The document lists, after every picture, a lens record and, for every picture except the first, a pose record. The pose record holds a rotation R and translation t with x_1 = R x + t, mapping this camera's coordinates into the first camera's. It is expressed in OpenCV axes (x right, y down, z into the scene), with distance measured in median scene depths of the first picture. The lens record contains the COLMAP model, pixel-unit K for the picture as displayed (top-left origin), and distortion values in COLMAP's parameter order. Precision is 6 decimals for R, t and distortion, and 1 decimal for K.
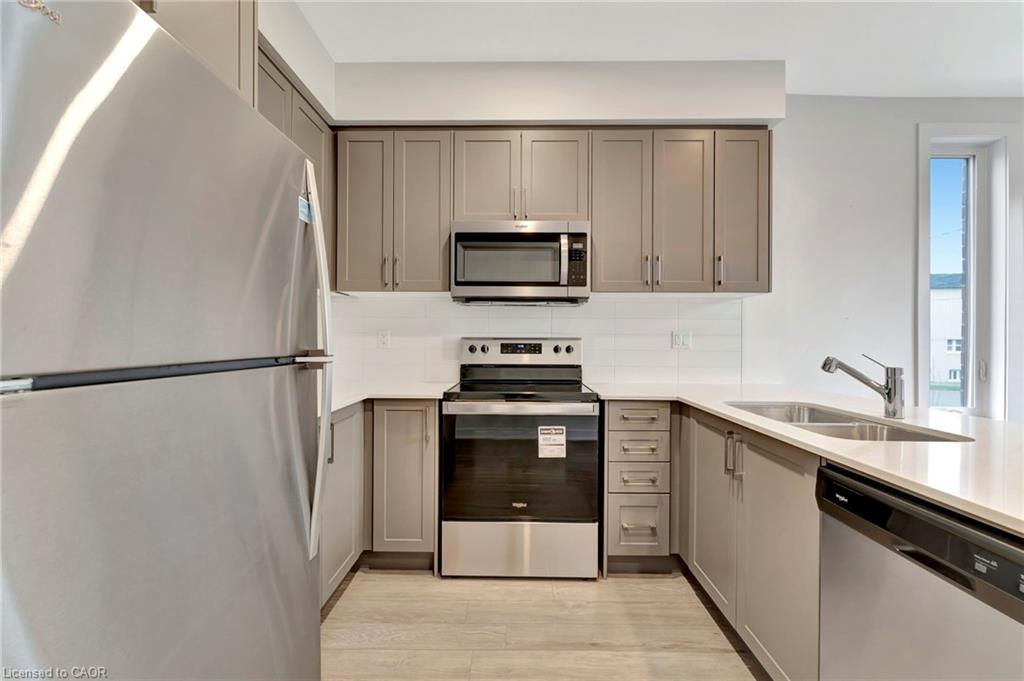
lens RADIAL K [[421.6, 0, 512.0], [0, 421.6, 340.5], [0, 0, 1]] dist [-0.000804, -0.000101]
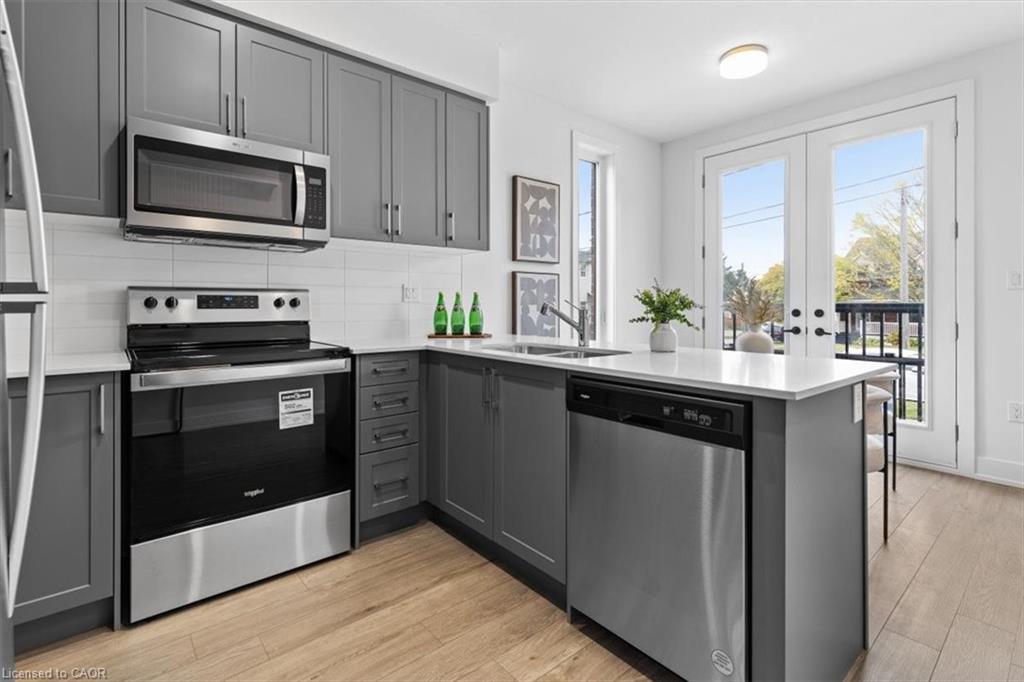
lens RADIAL K [[481.9, 0, 515.7], [0, 481.9, 305.1], [0, 0, 1]] dist [0.001558, 0.000202]
pose [[0.752934, -0.006743, 0.658062, -0.197919], [0.006317, 0.999975, 0.003020, 0.030719], [-0.658066, 0.001883, 0.752958, -0.020180]]
